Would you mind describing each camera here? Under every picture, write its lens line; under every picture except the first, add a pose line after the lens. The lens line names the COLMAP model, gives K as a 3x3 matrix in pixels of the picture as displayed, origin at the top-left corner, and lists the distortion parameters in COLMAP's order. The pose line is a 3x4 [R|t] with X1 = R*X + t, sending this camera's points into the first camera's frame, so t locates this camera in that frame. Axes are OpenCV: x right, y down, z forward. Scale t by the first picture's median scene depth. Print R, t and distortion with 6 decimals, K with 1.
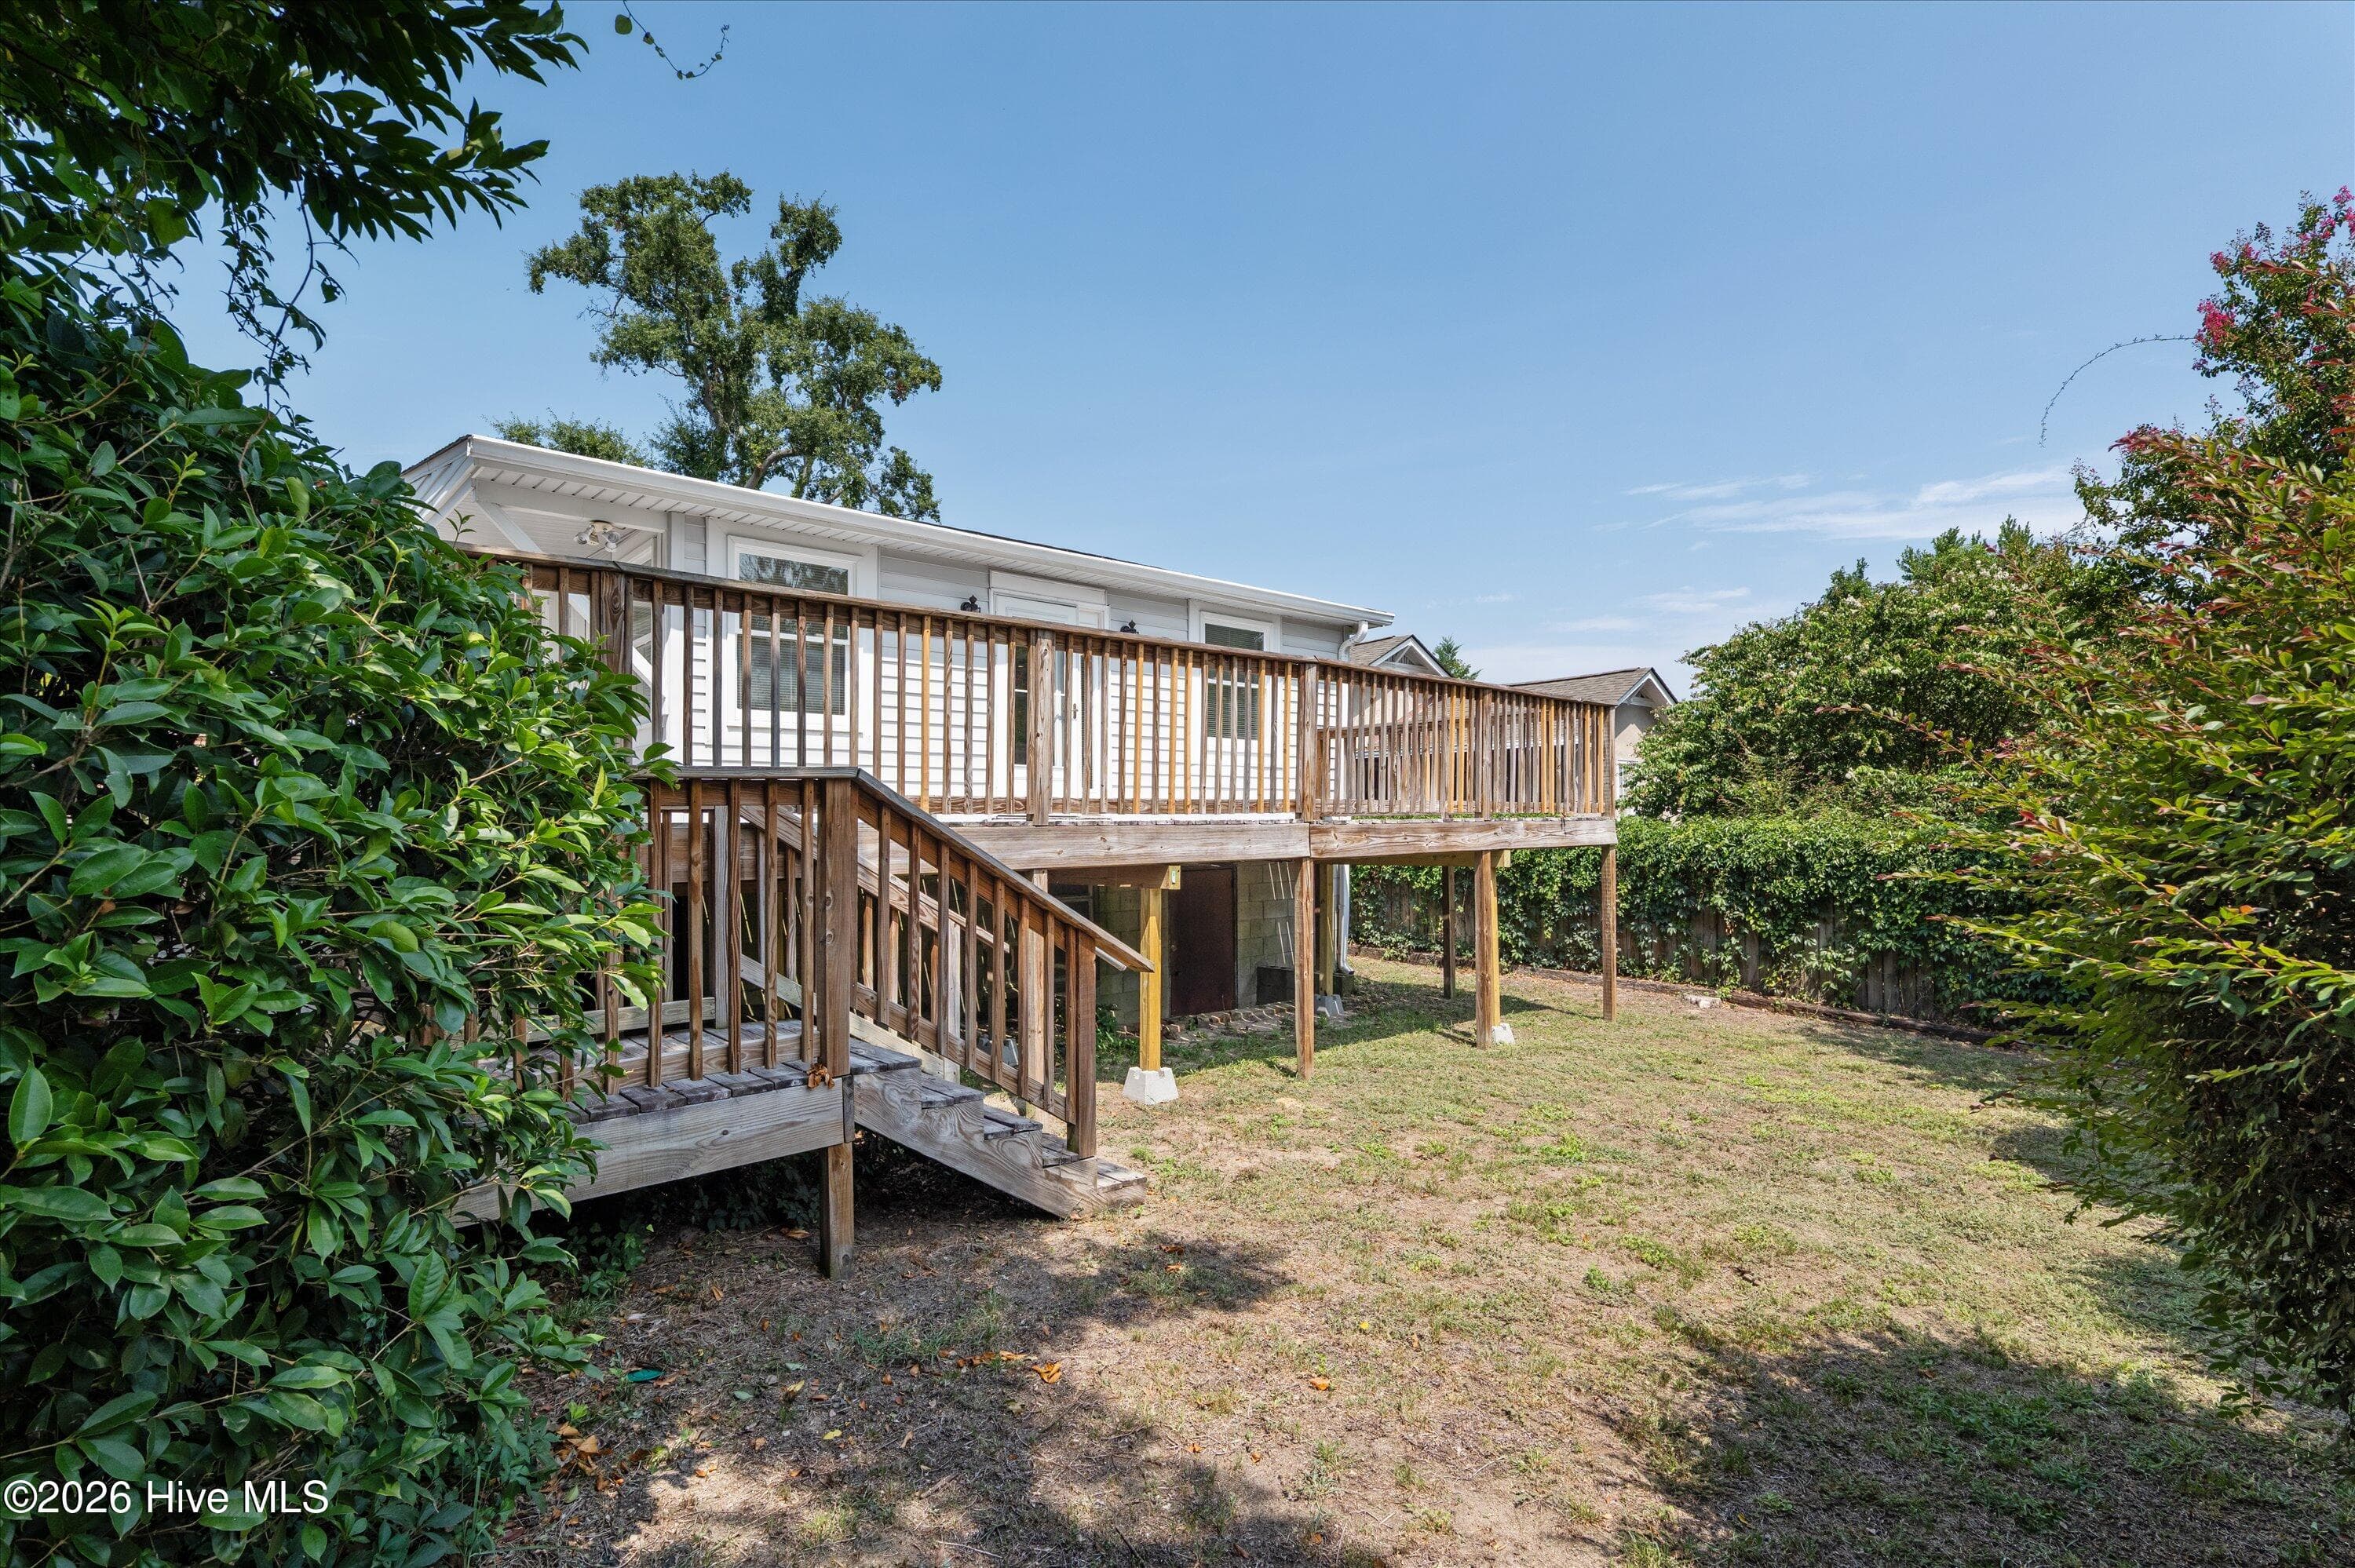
lens RADIAL K [[1109.2, 0, 1180.0], [0, 1109.2, 824.8], [0, 0, 1]] dist [-0.013216, -0.000037]
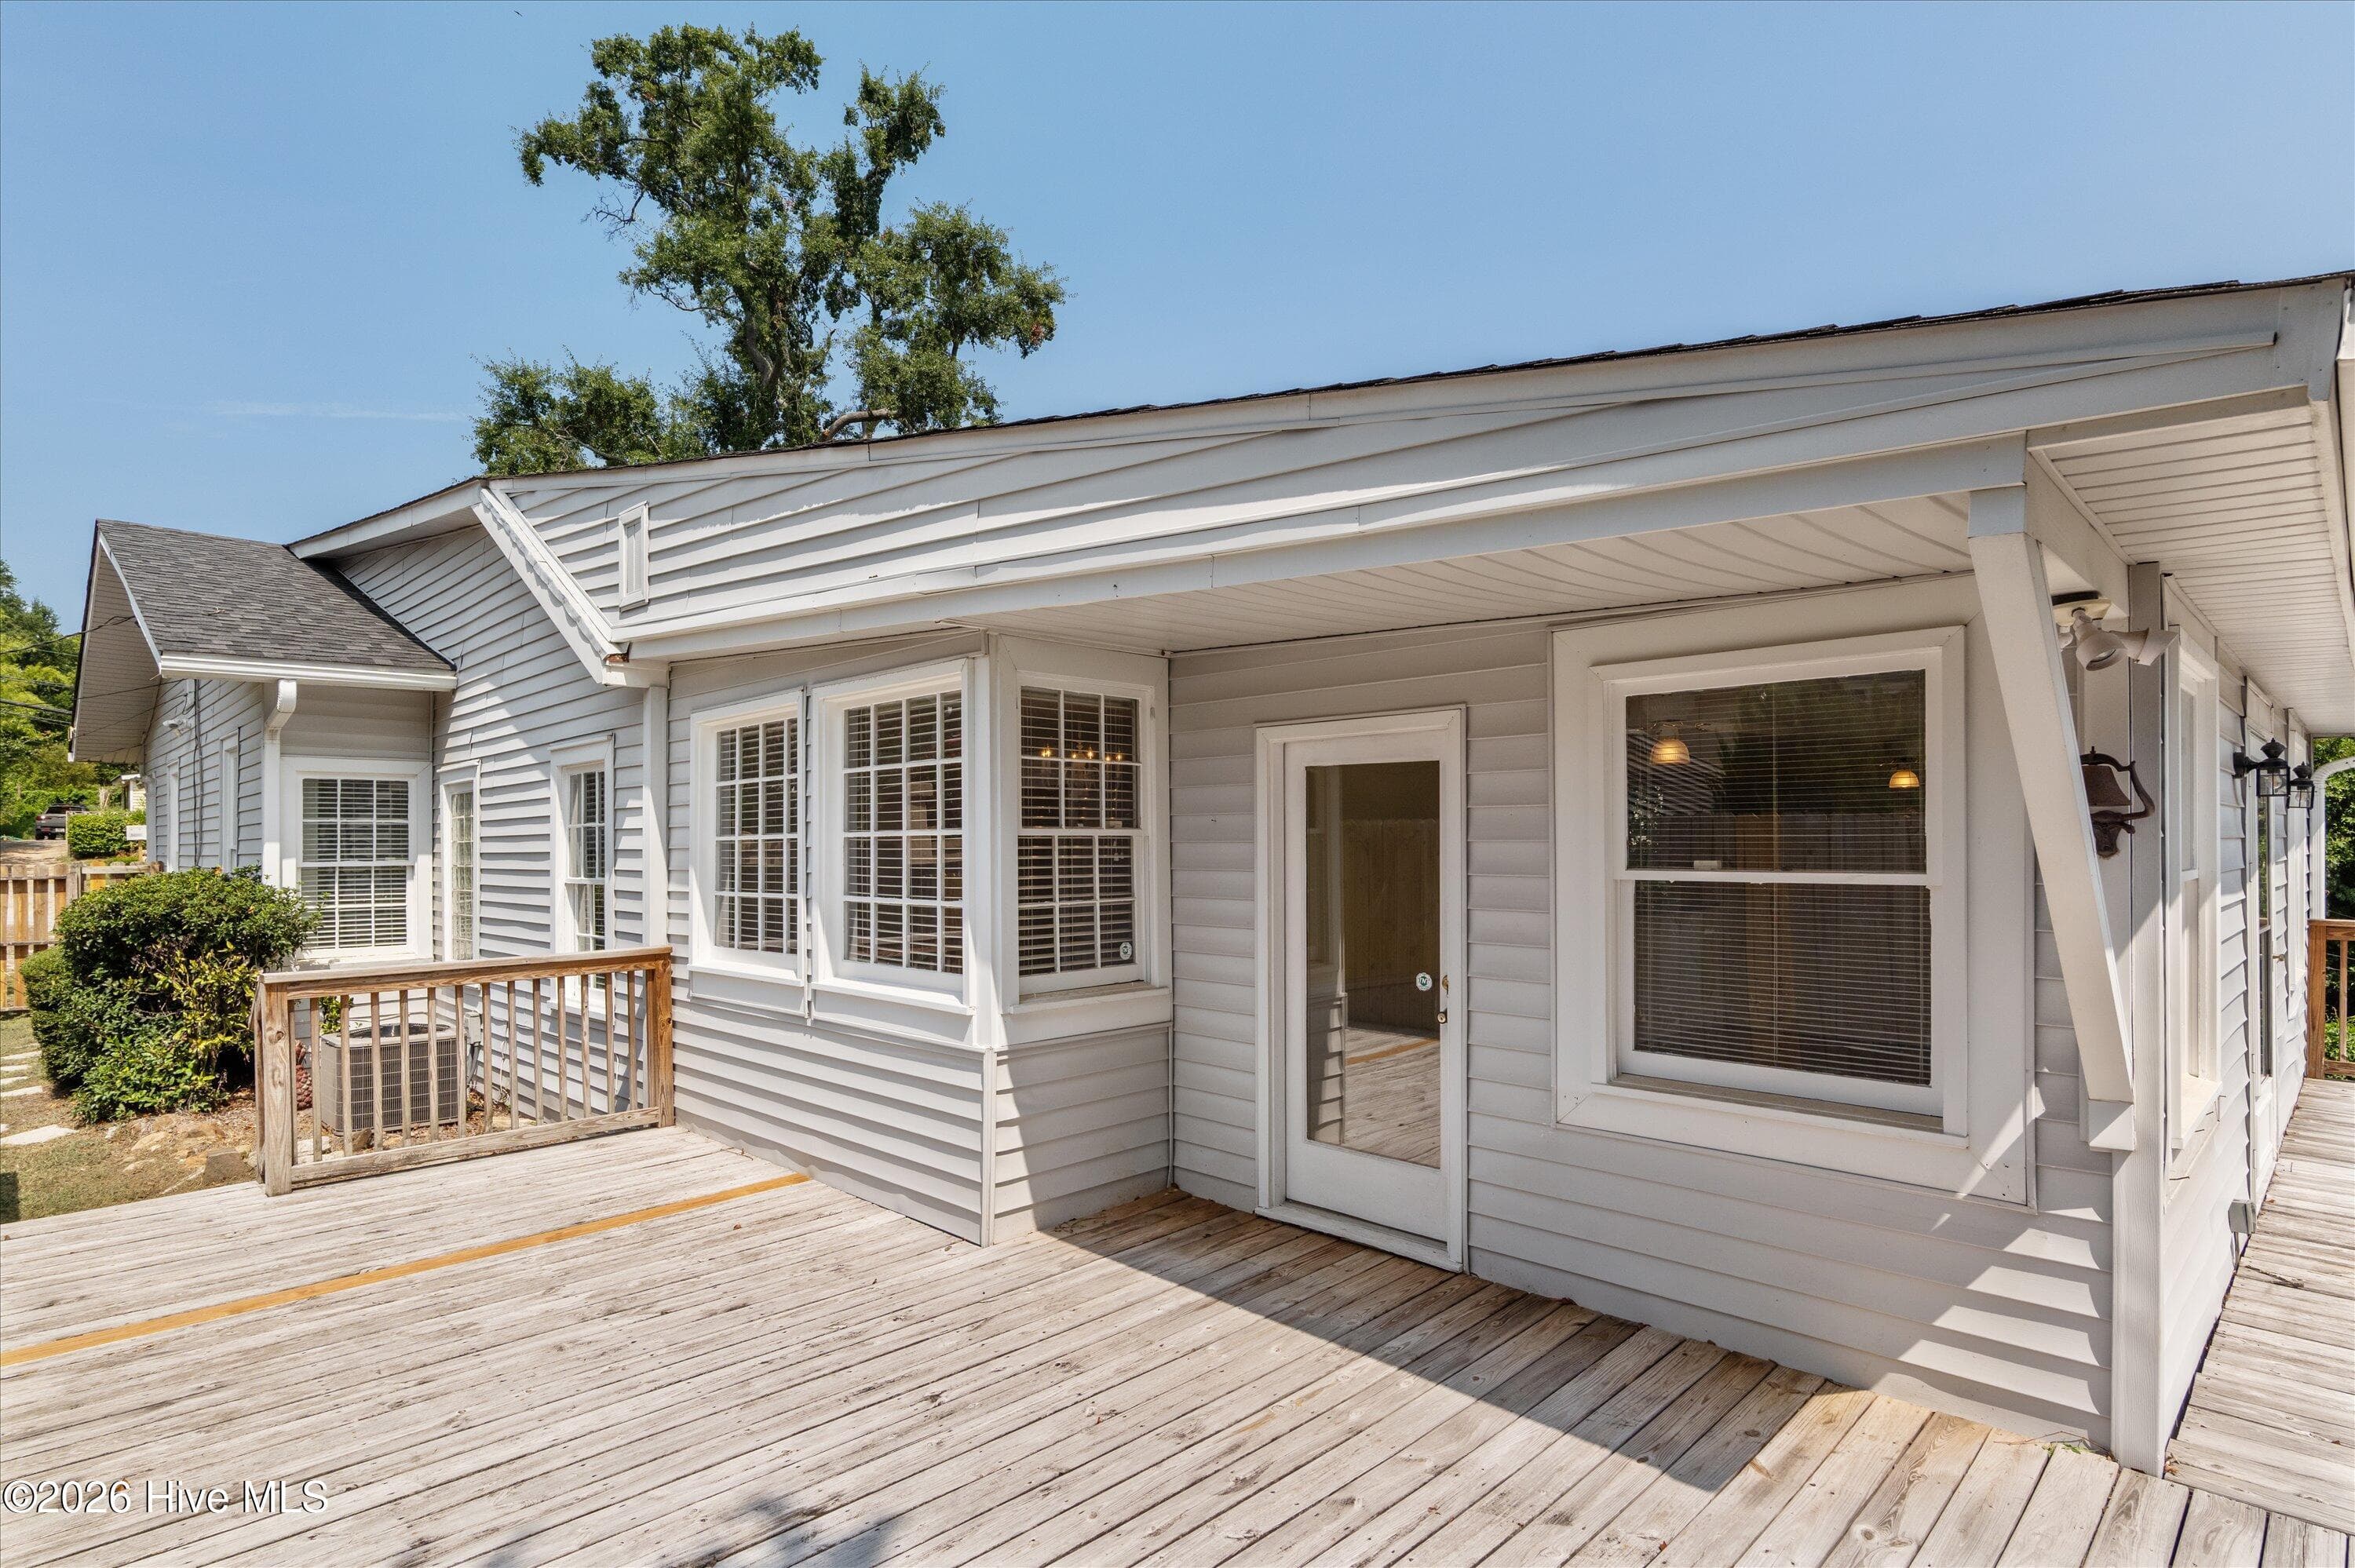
lens RADIAL K [[1204.0, 0, 1165.1], [0, 1204.0, 852.2], [0, 0, 1]] dist [0.000665, 0.000141]
pose [[0.997838, 0.000687, 0.065715, -0.210343], [-0.001521, 0.999919, 0.012651, -0.052455], [-0.065701, -0.012724, 0.997758, 0.170867]]
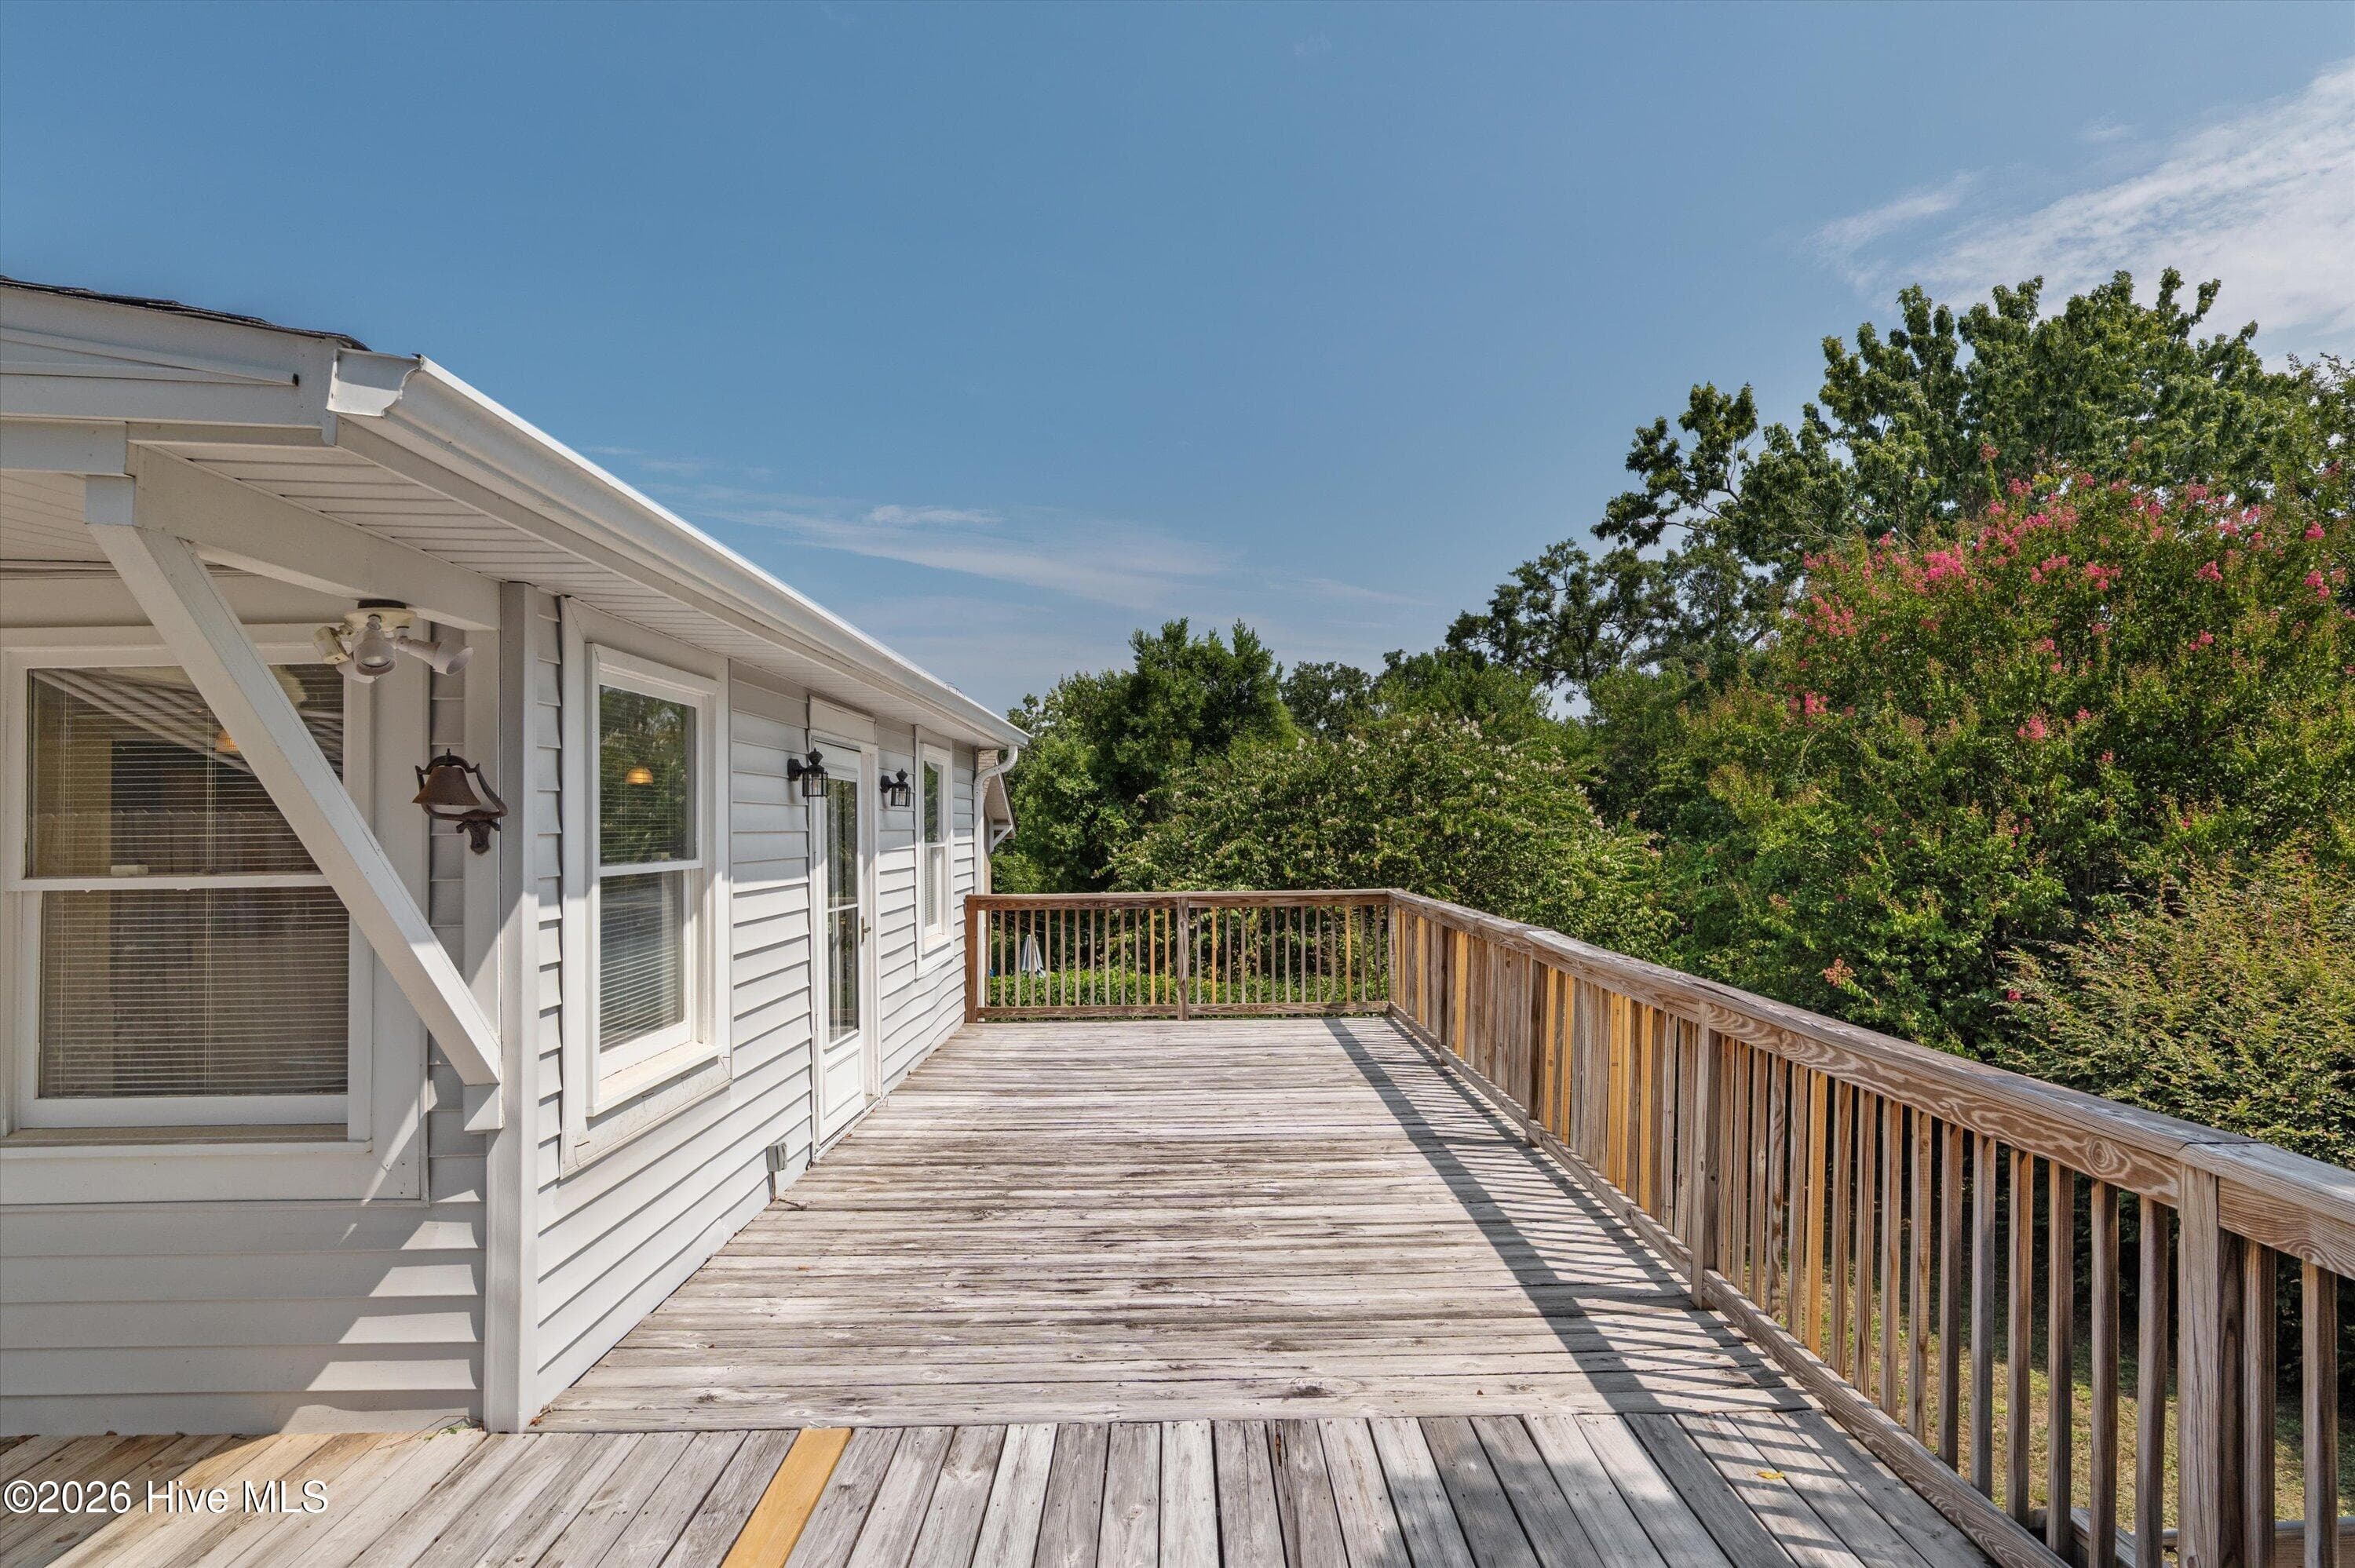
lens RADIAL K [[1283.4, 0, 1185.0], [0, 1283.4, 788.6], [0, 0, 1]] dist [0.003688, 0.001369]
pose [[0.655093, 0.018519, 0.755321, -0.170520], [0.005595, 0.999553, -0.029360, -0.053065], [-0.755527, 0.023460, 0.654697, 0.143704]]
